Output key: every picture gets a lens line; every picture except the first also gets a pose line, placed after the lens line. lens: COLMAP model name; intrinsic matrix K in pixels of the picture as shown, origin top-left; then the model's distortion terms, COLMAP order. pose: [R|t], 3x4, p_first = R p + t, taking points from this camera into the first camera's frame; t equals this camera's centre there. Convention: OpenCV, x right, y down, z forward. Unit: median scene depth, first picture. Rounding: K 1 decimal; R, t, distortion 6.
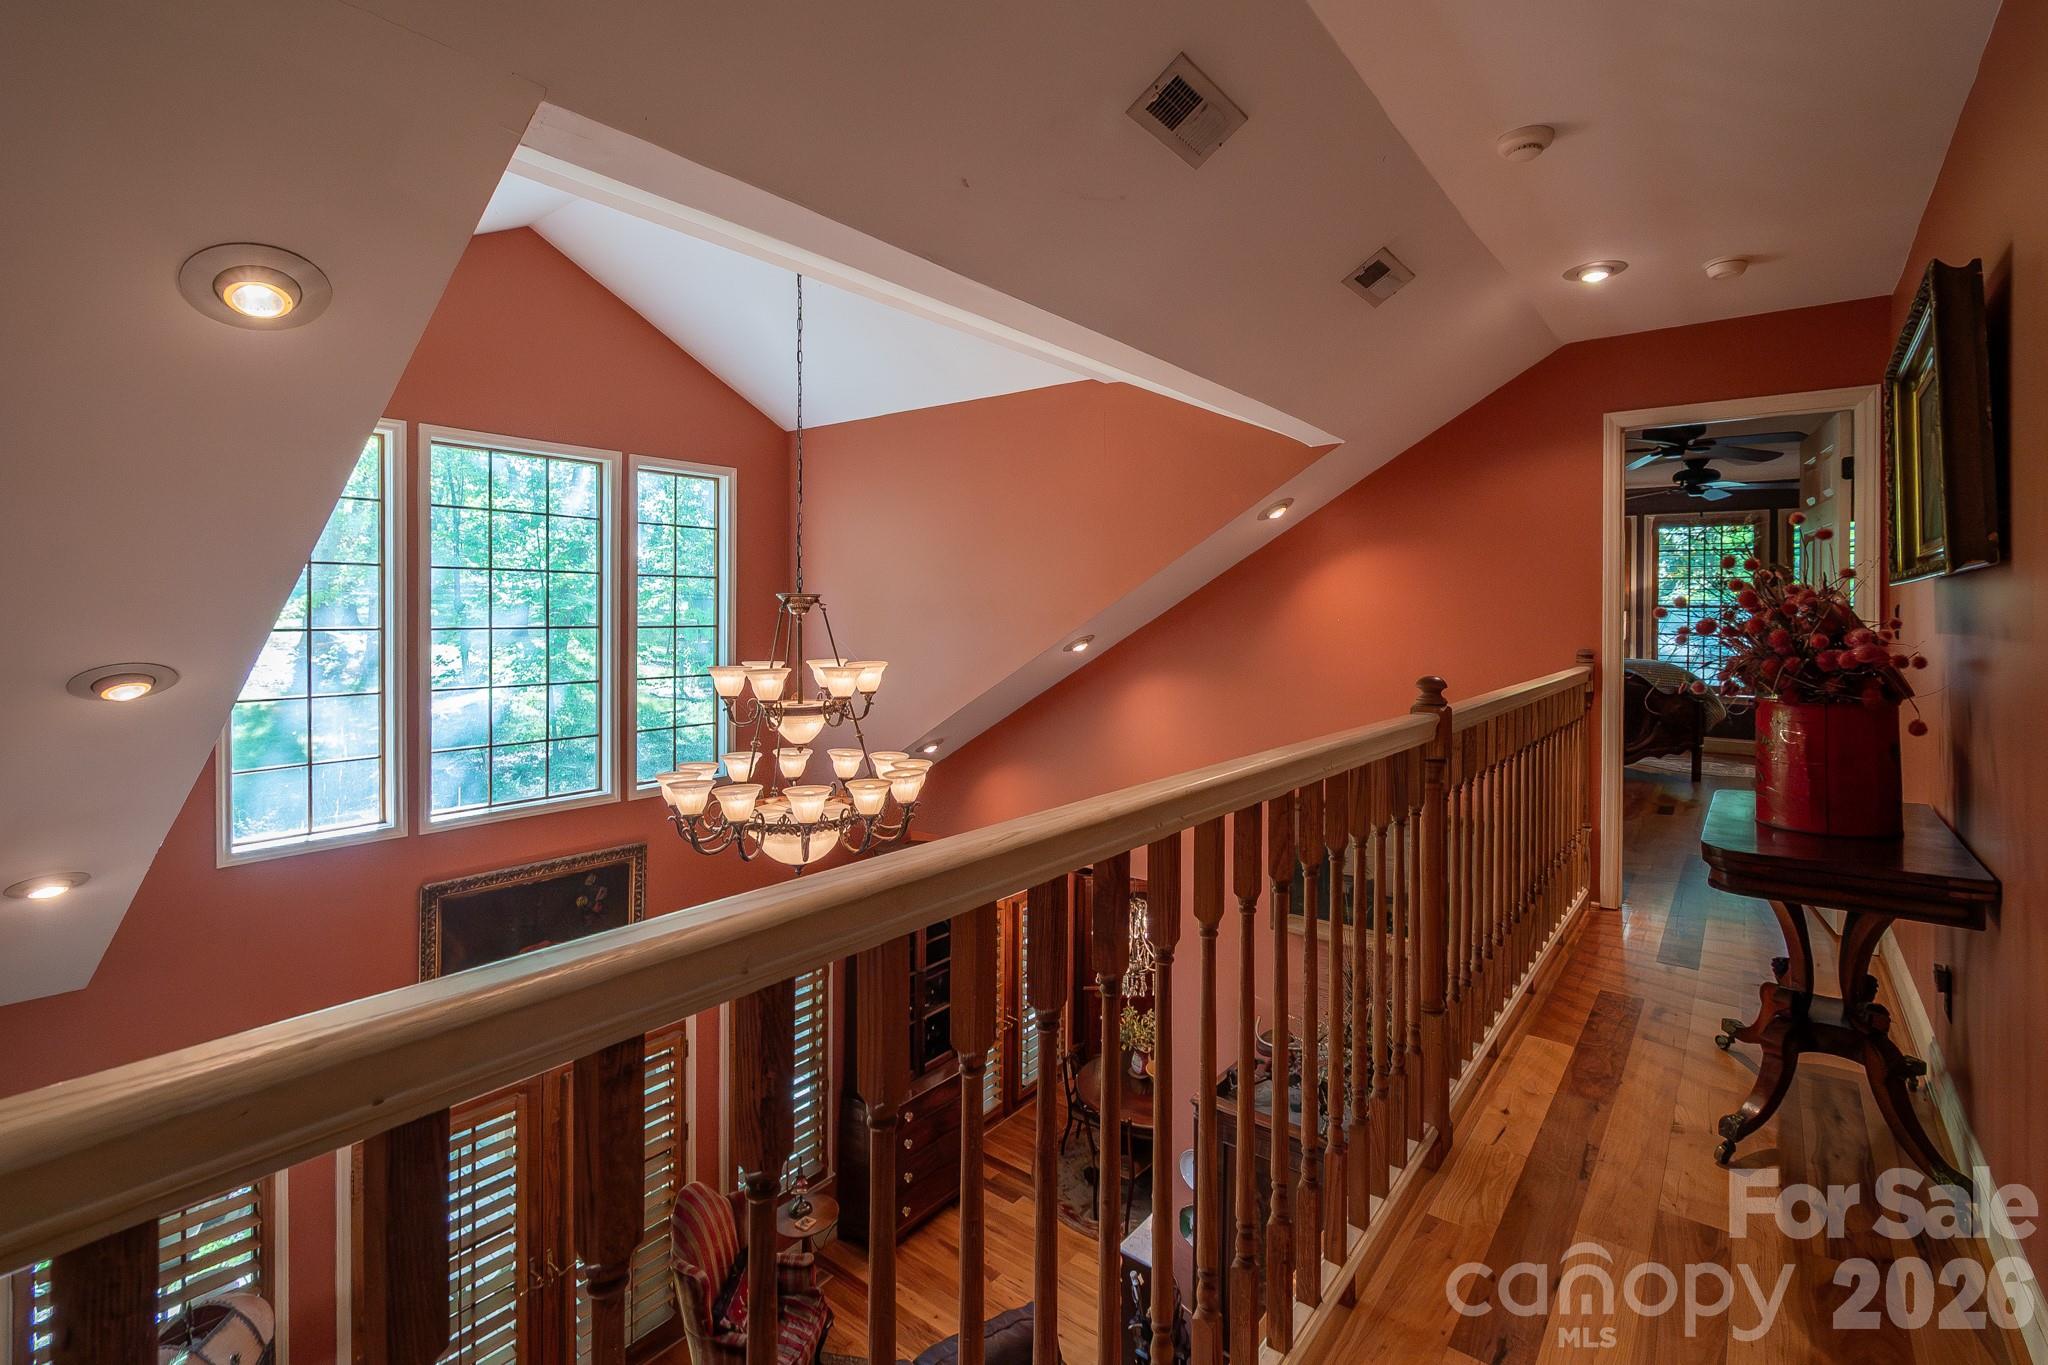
lens RADIAL K [[920.4, 0, 1025.8], [0, 920.4, 625.1], [0, 0, 1]] dist [-0.002049, -0.000201]
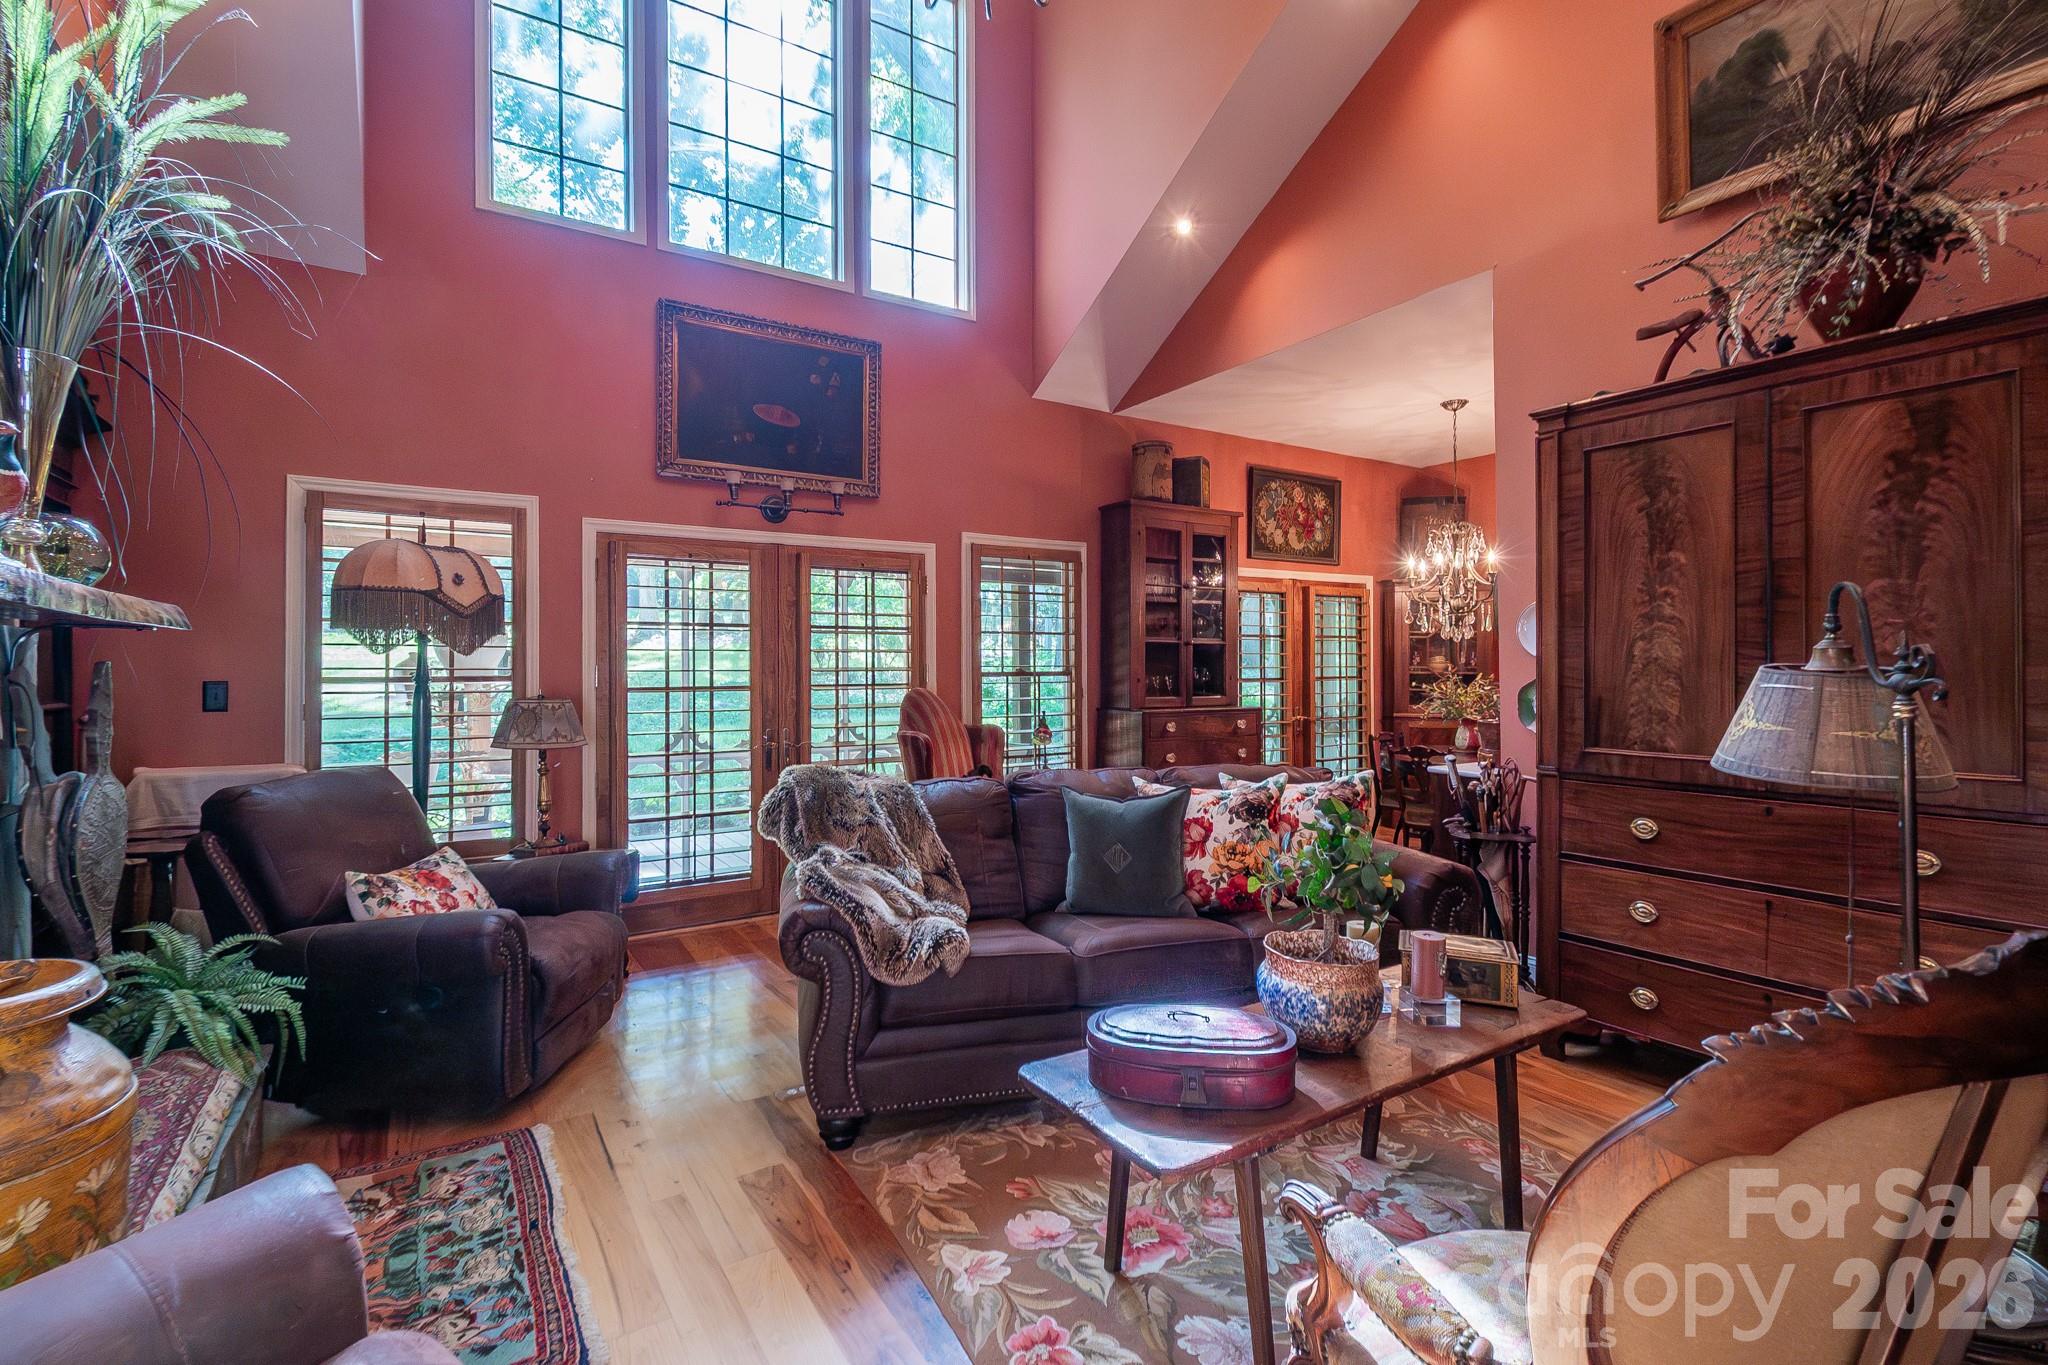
lens RADIAL K [[938.2, 0, 1023.0], [0, 938.2, 660.2], [0, 0, 1]] dist [0.003553, -0.000112]
pose [[0.940735, -0.017198, -0.338705, 0.050373], [0.011645, 0.999763, -0.018419, 0.621611], [0.338942, 0.013383, 0.940712, 0.155035]]
